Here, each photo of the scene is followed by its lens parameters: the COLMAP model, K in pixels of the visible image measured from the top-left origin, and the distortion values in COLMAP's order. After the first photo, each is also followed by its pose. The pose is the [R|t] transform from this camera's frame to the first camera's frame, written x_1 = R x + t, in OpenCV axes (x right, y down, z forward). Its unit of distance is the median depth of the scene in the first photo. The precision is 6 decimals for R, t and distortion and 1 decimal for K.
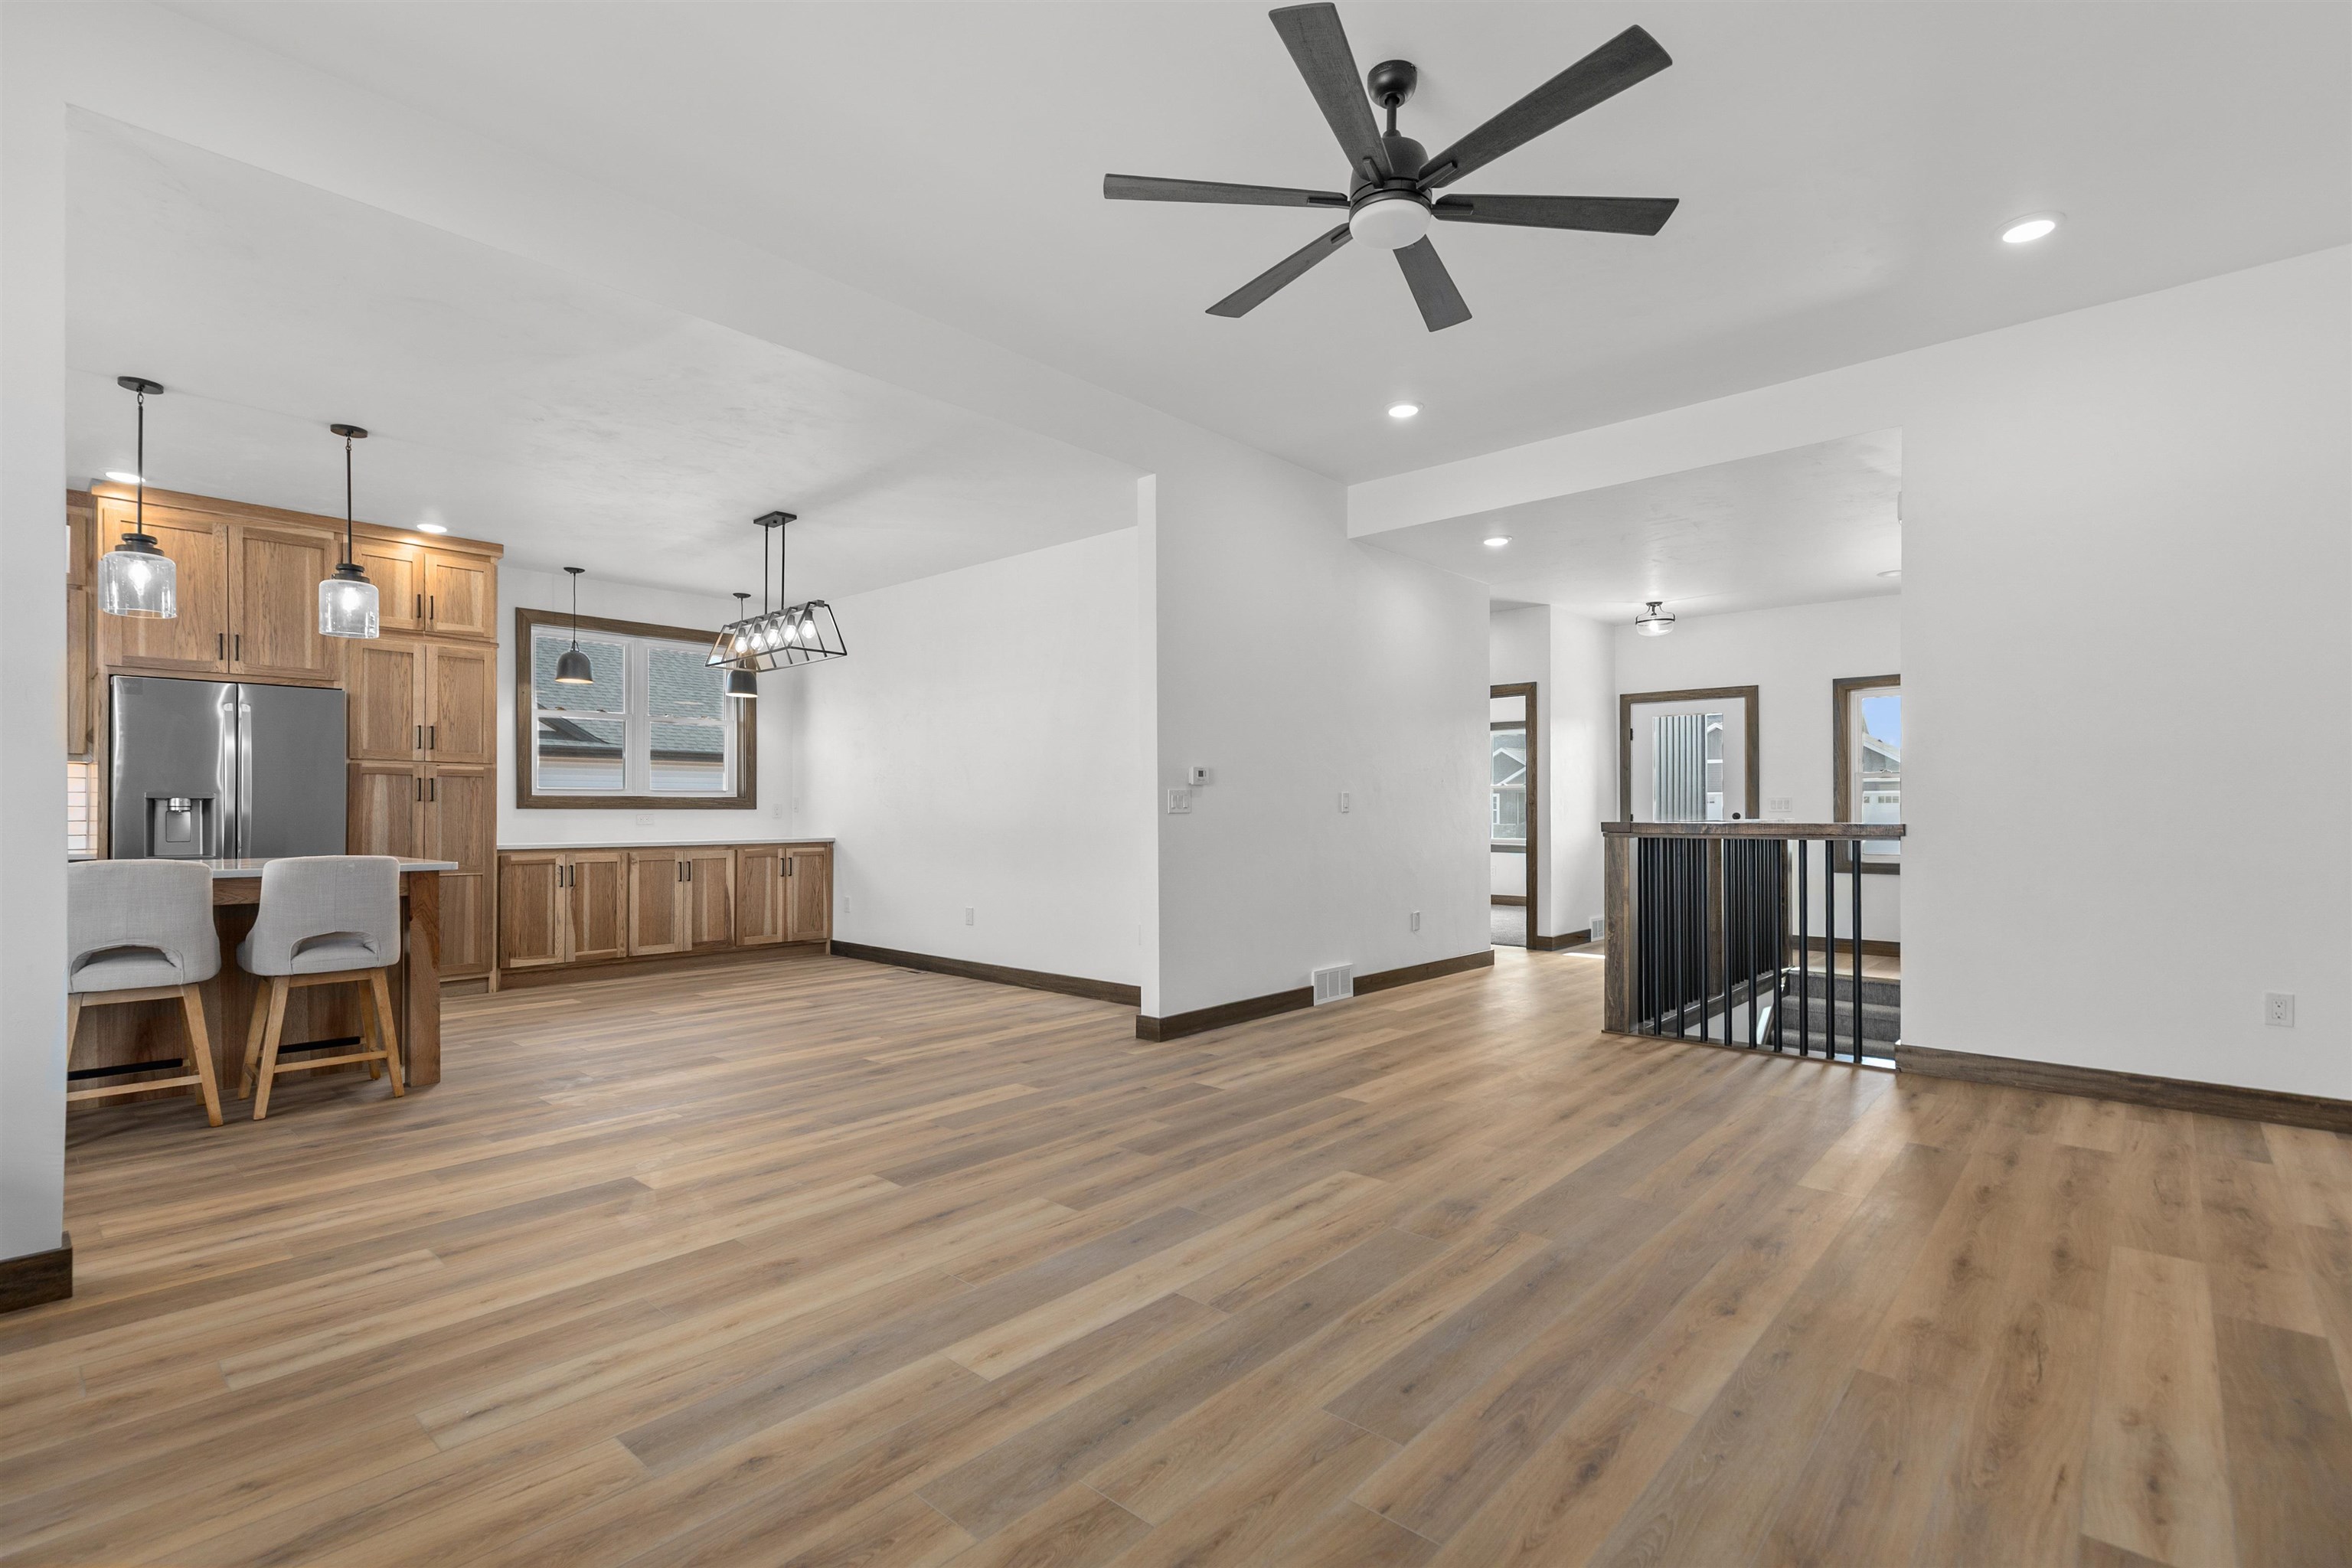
lens RADIAL K [[1069.1, 0, 1184.4], [0, 1069.1, 803.4], [0, 0, 1]] dist [0.008924, -0.002386]
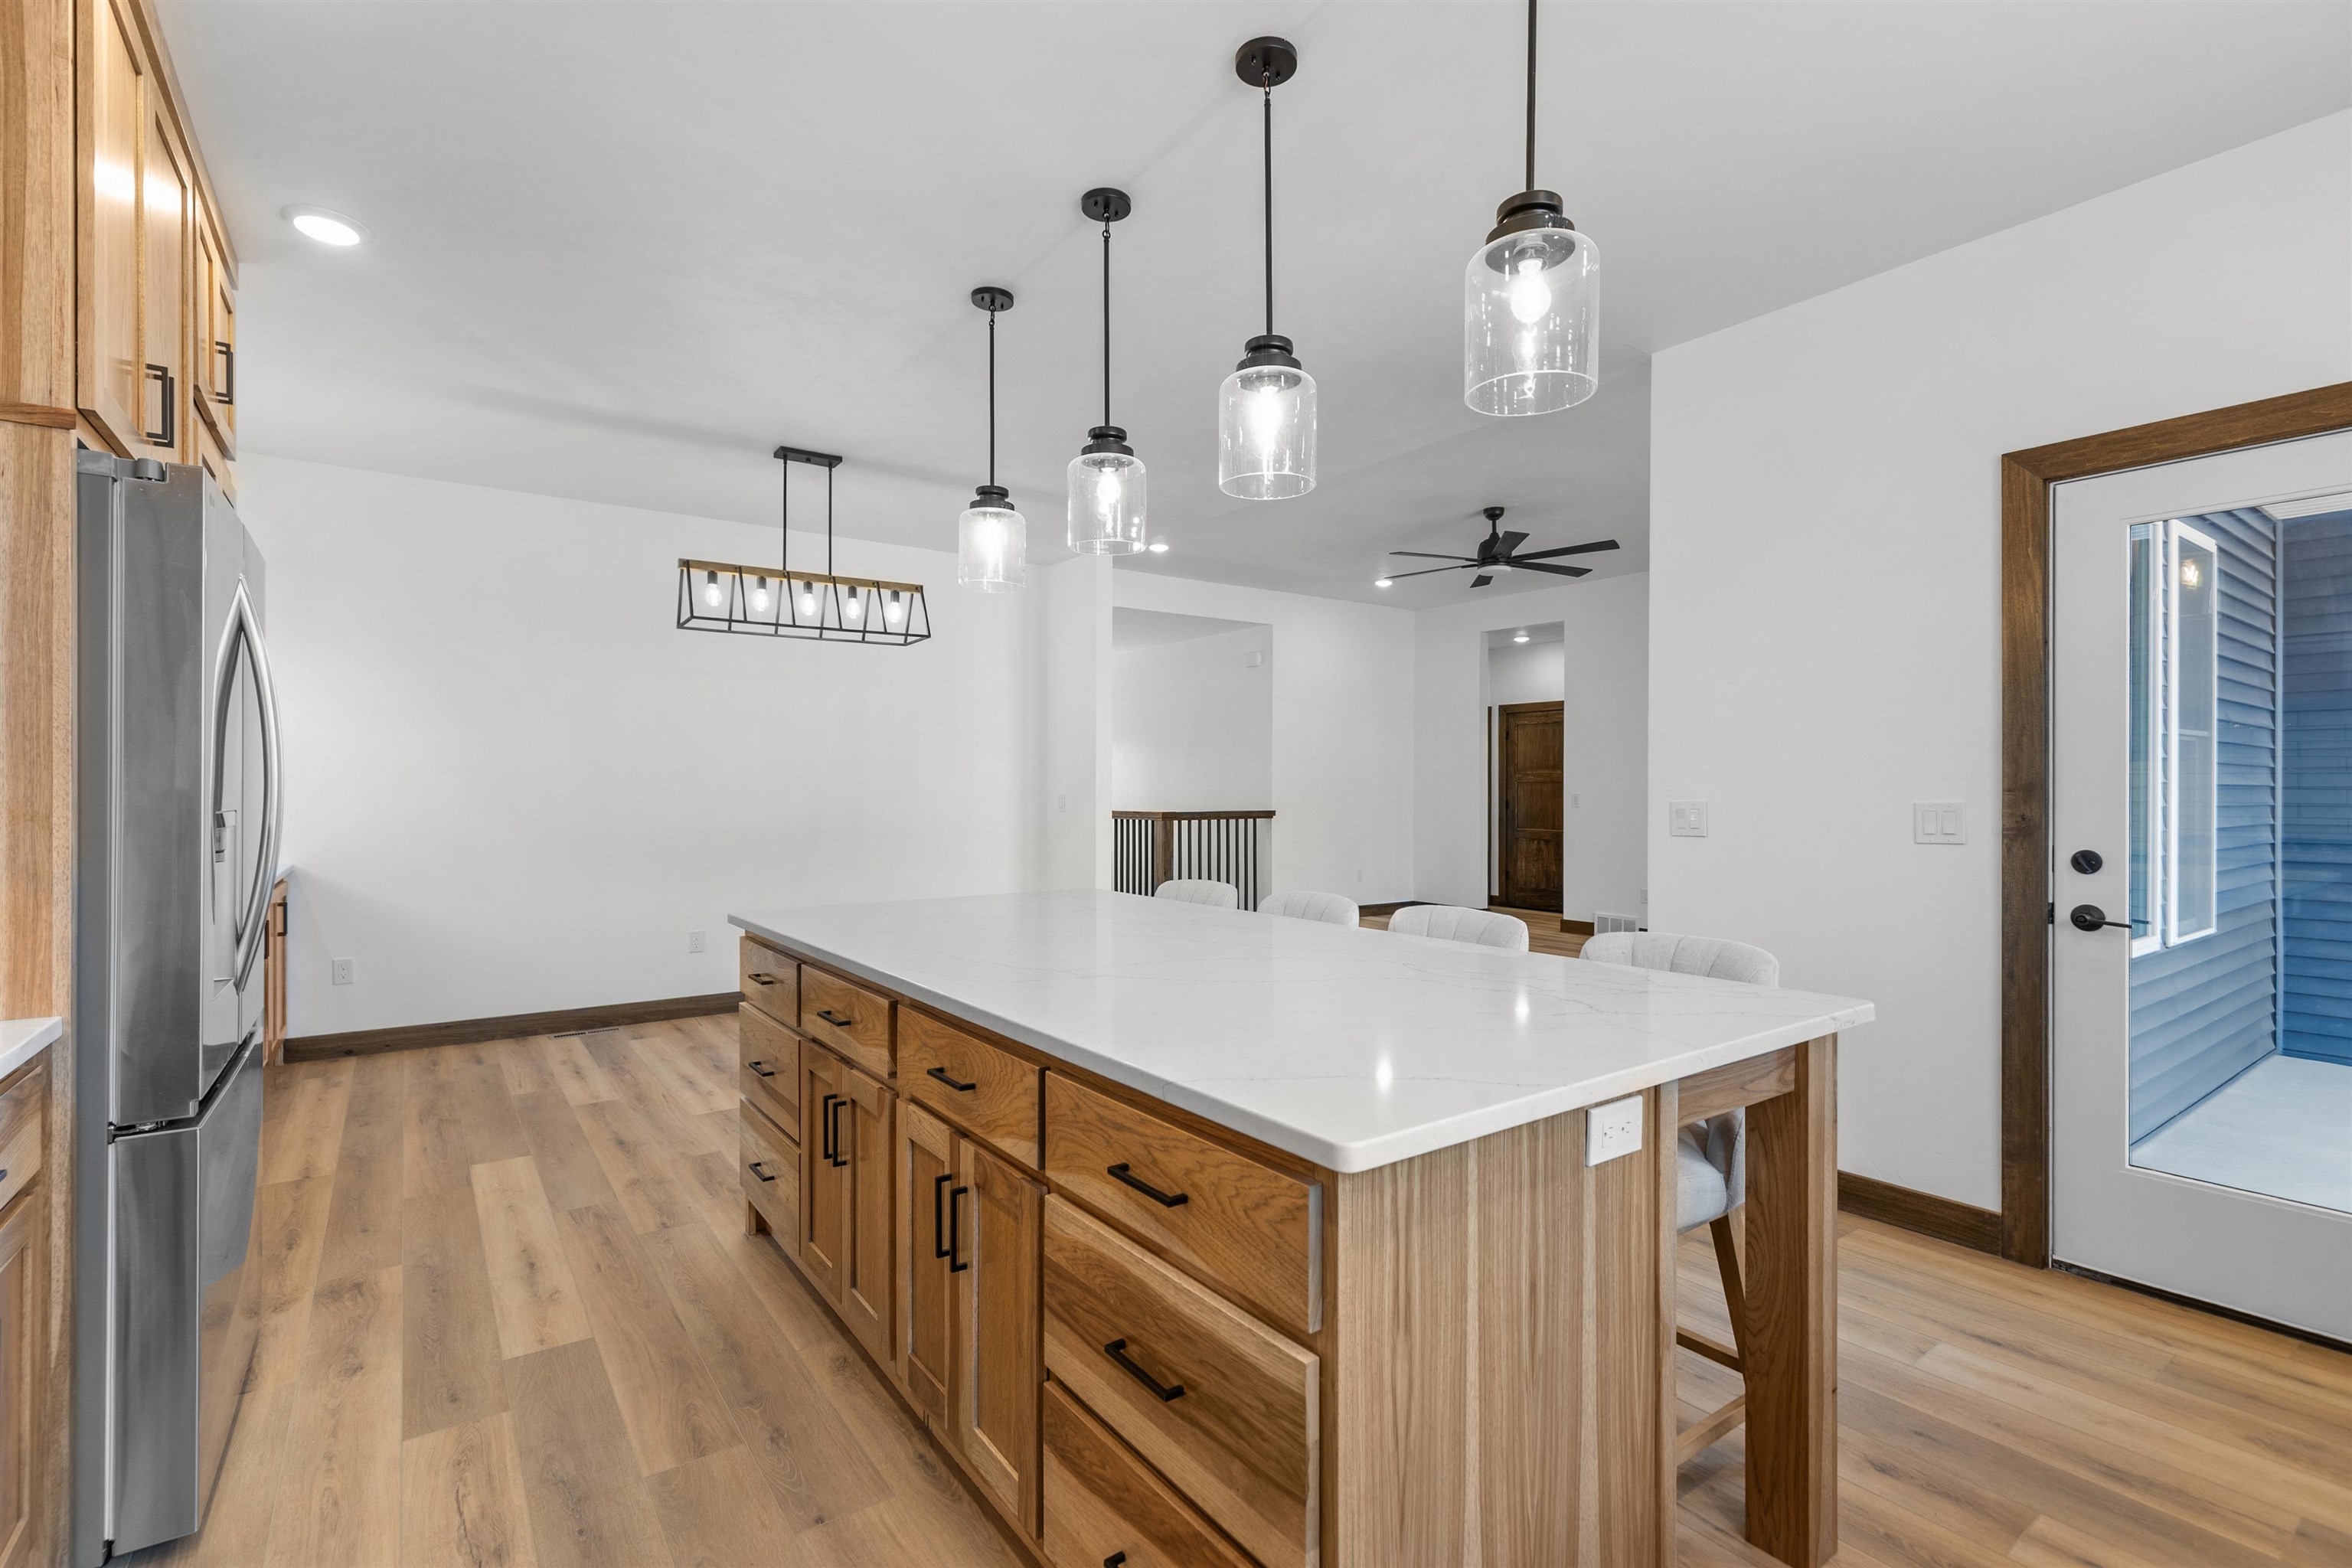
lens RADIAL K [[1069.1, 0, 1171.3], [0, 1069.1, 788.3], [0, 0, 1]] dist [0.008924, -0.002386]
pose [[0.219579, -0.000031, 0.975595, -1.079008], [-0.004376, 0.999990, 0.001017, -0.018025], [-0.975585, -0.004492, 0.219577, 0.541068]]
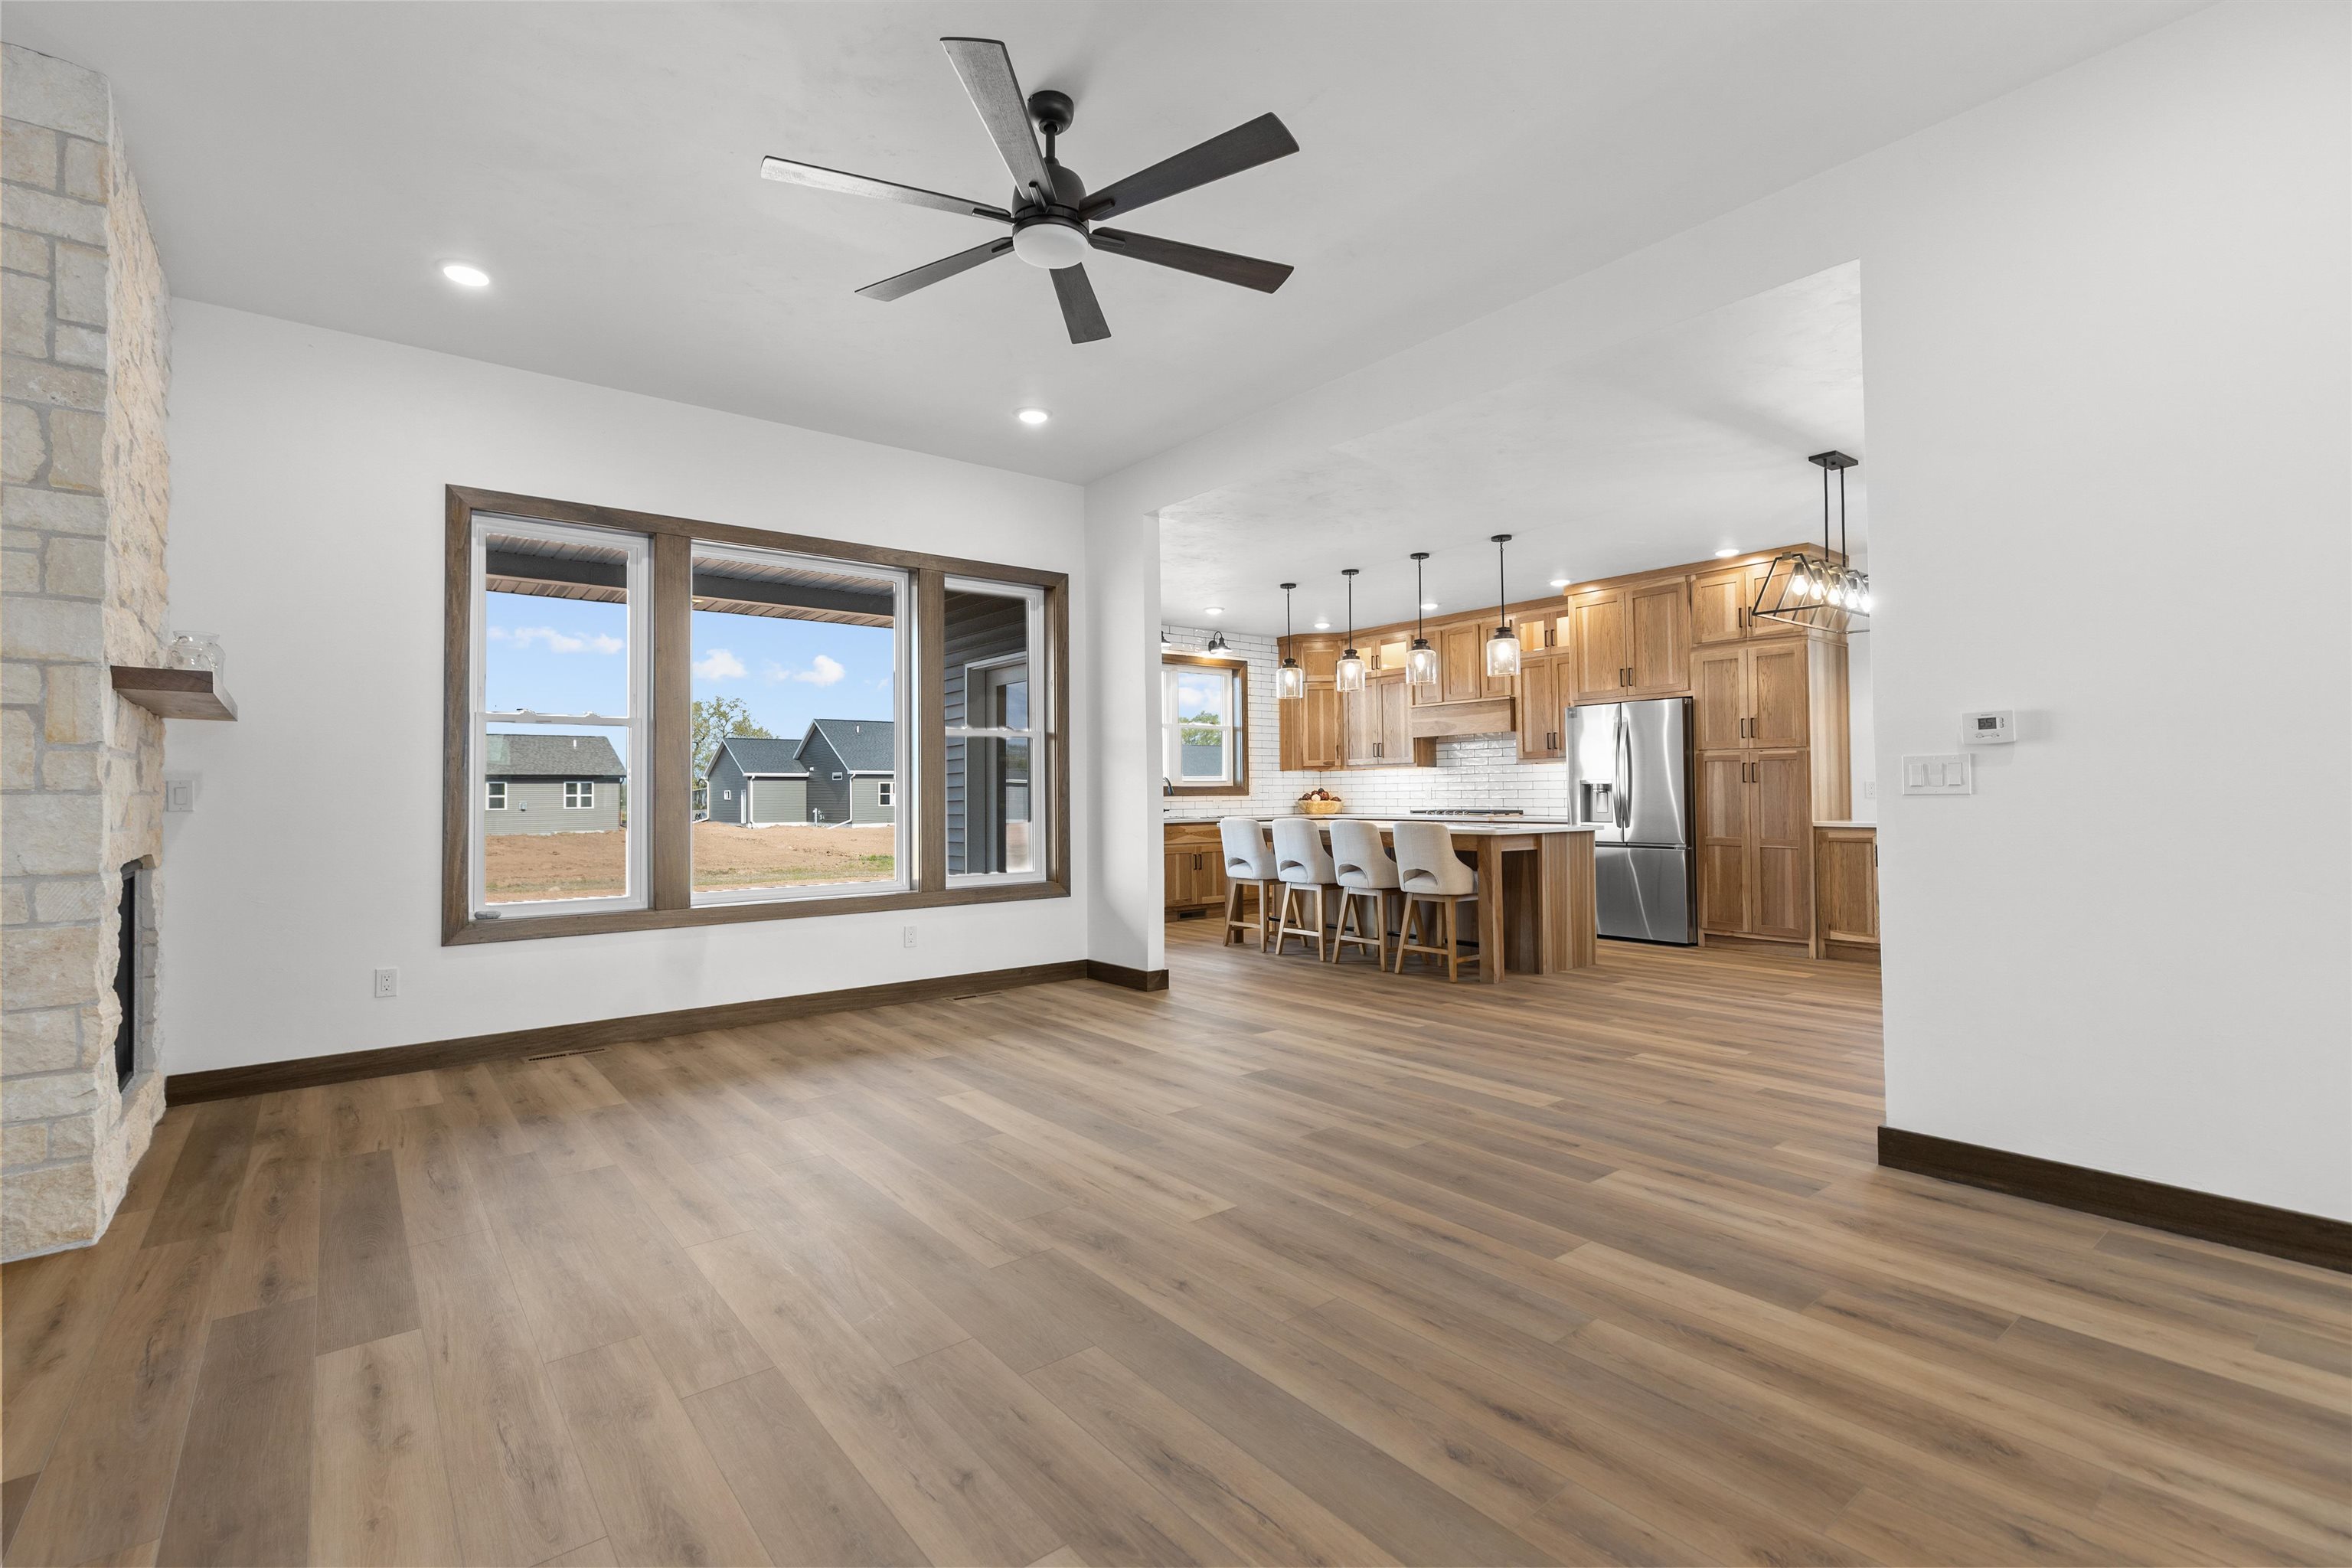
lens RADIAL K [[1069.1, 0, 1181.9], [0, 1069.1, 769.1], [0, 0, 1]] dist [0.008924, -0.002386]
pose [[-0.163539, -0.023120, -0.986266, 0.556834], [0.014970, 0.999552, -0.025914, 0.004261], [0.986423, -0.019002, -0.163119, 0.598202]]
